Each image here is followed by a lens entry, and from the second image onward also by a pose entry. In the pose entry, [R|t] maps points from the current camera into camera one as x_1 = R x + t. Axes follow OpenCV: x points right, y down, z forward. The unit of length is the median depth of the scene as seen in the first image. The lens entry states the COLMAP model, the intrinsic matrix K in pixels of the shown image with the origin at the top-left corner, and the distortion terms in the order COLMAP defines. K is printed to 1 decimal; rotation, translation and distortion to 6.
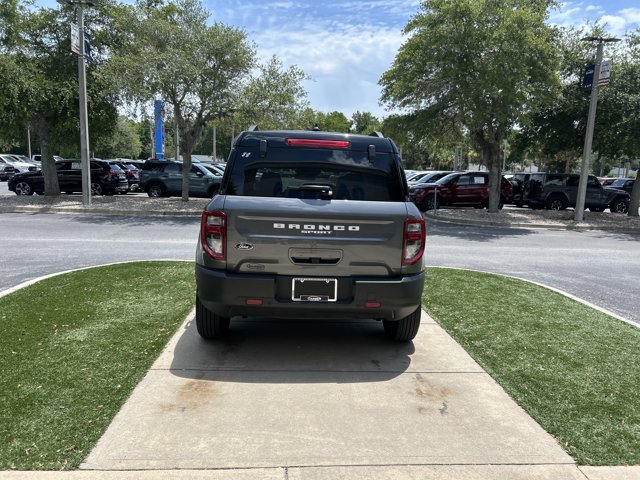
lens RADIAL K [[486.0, 0, 323.0], [0, 486.0, 243.6], [0, 0, 1]] dist [0.050888, -0.057003]
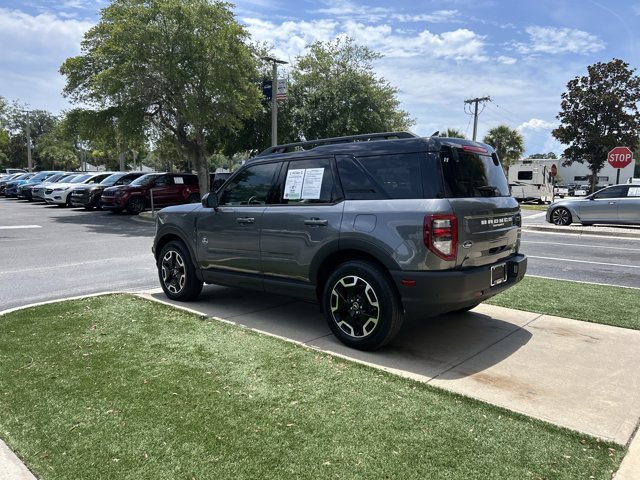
lens RADIAL K [[485.2, 0, 323.0], [0, 485.2, 237.2], [0, 0, 1]] dist [0.045482, -0.046041]
pose [[0.713890, -0.109309, 0.691674, -1.084028], [0.117431, 0.992441, 0.035638, -0.082213], [-0.690342, 0.055783, 0.721330, 0.418031]]
